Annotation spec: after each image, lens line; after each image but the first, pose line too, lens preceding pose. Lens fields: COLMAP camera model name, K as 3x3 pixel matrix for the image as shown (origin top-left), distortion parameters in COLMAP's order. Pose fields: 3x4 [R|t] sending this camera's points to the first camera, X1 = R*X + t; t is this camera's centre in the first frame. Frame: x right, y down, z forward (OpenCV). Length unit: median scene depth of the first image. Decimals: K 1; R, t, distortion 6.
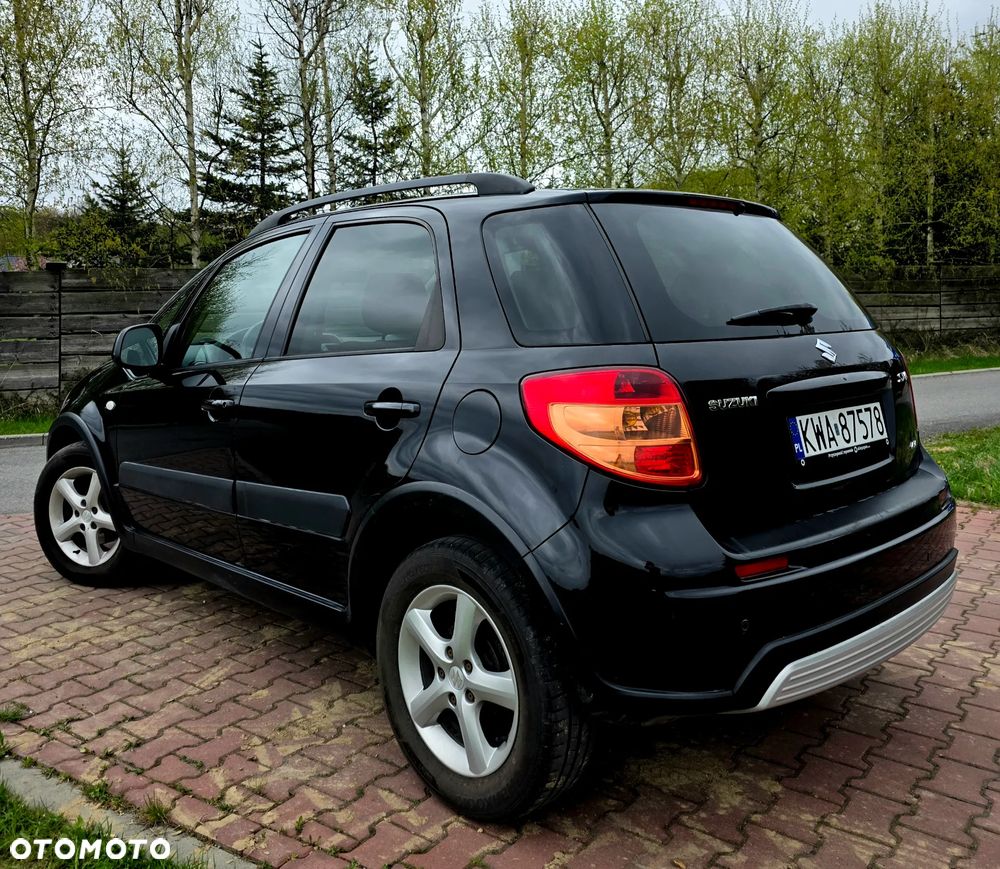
lens RADIAL K [[865.2, 0, 485.7], [0, 865.2, 319.0], [0, 0, 1]] dist [0.067945, -0.061055]
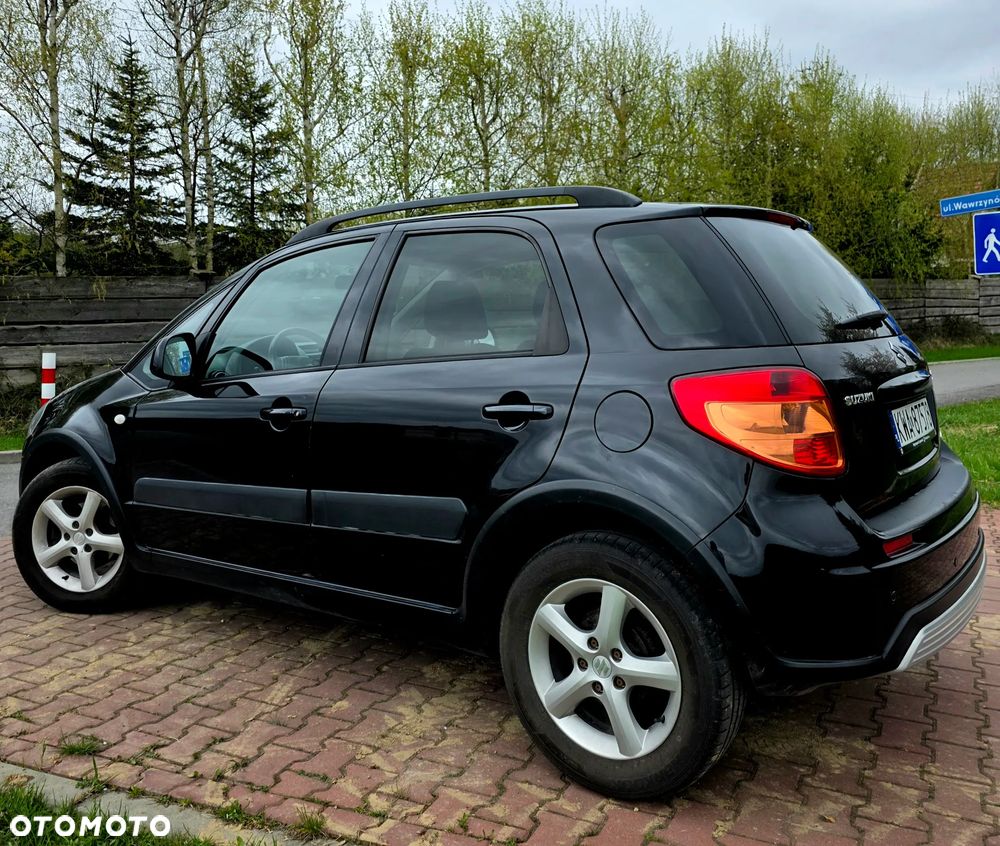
lens RADIAL K [[865.9, 0, 489.2], [0, 865.9, 313.9], [0, 0, 1]] dist [0.066748, -0.060055]
pose [[0.983607, -0.001309, 0.180320, -0.303128], [0.004581, 0.999832, -0.017733, 0.004400], [-0.180266, 0.018268, 0.983448, -0.013843]]
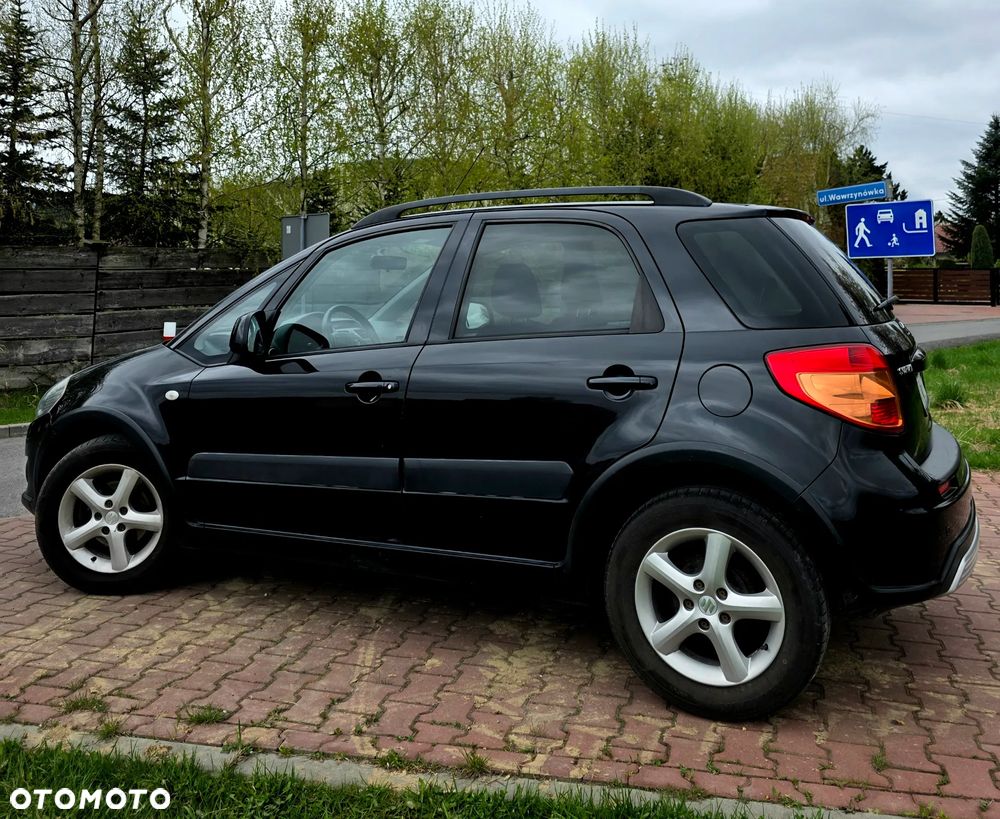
lens RADIAL K [[864.4, 0, 499.1], [0, 864.4, 223.4], [0, 0, 1]] dist [0.057869, -0.051110]
pose [[0.937352, 0.032155, 0.346897, -0.633955], [-0.000951, 0.995964, -0.089752, -0.006927], [-0.348383, 0.083799, 0.933599, -0.065473]]
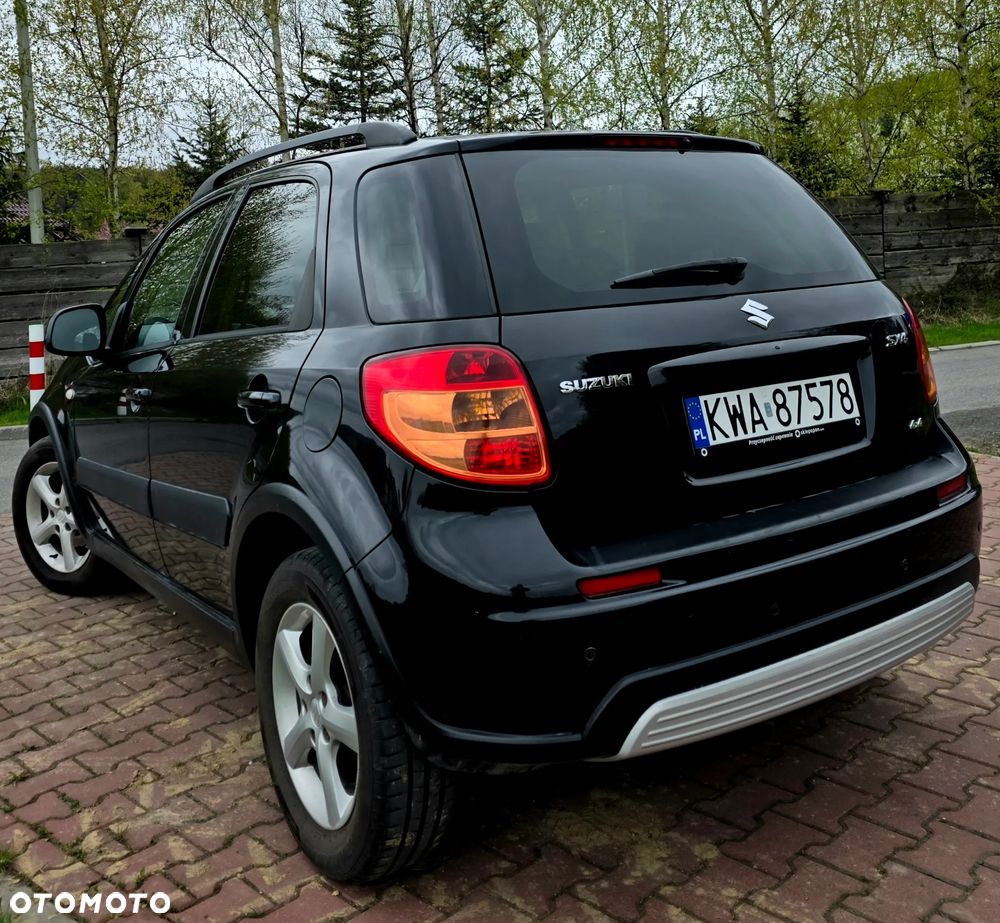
lens RADIAL K [[1011.6, 0, 521.0], [0, 1011.6, 244.6], [0, 0, 1]] dist [0.090597, -0.083373]
pose [[0.988810, -0.045924, -0.141938, 0.282734], [0.042624, 0.998747, -0.026204, -0.012283], [0.142963, 0.019861, 0.989529, 0.012684]]
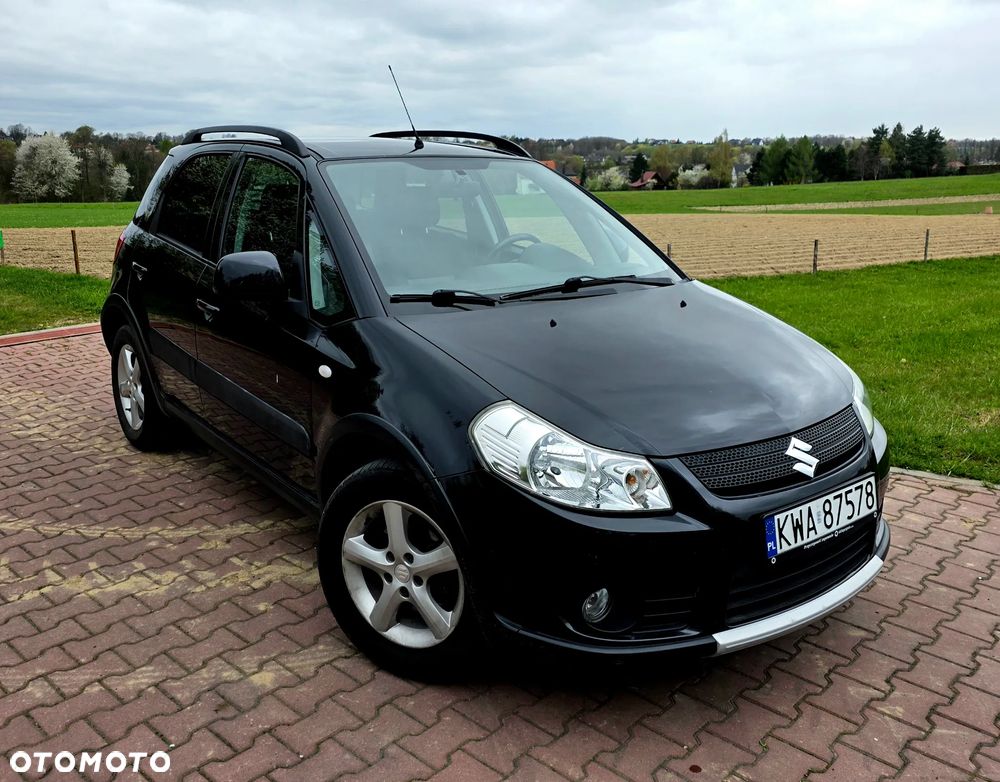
lens RADIAL K [[902.6, 0, 496.8], [0, 902.6, 322.8], [0, 0, 1]] dist [0.079856, -0.093397]
pose [[-0.995998, -0.010767, 0.088723, -0.459143], [0.007459, 0.979239, 0.202571, -0.164866], [-0.089062, 0.202422, -0.975240, 3.054490]]
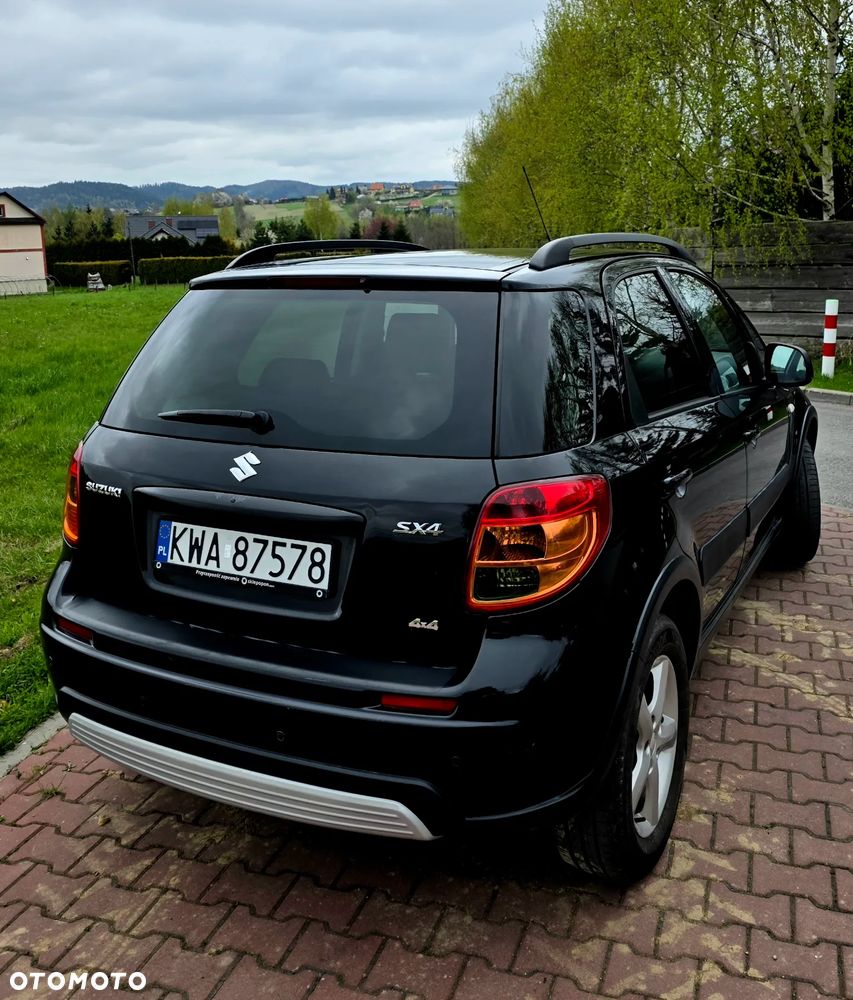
lens RADIAL K [[935.9, 0, 490.8], [0, 935.9, 381.9], [0, 0, 1]] dist [0.083207, -0.083963]
pose [[0.358240, 0.141729, -0.922809, 1.254389], [0.003162, 0.988221, 0.153003, -0.181734], [0.933624, -0.057729, 0.353572, 0.824338]]
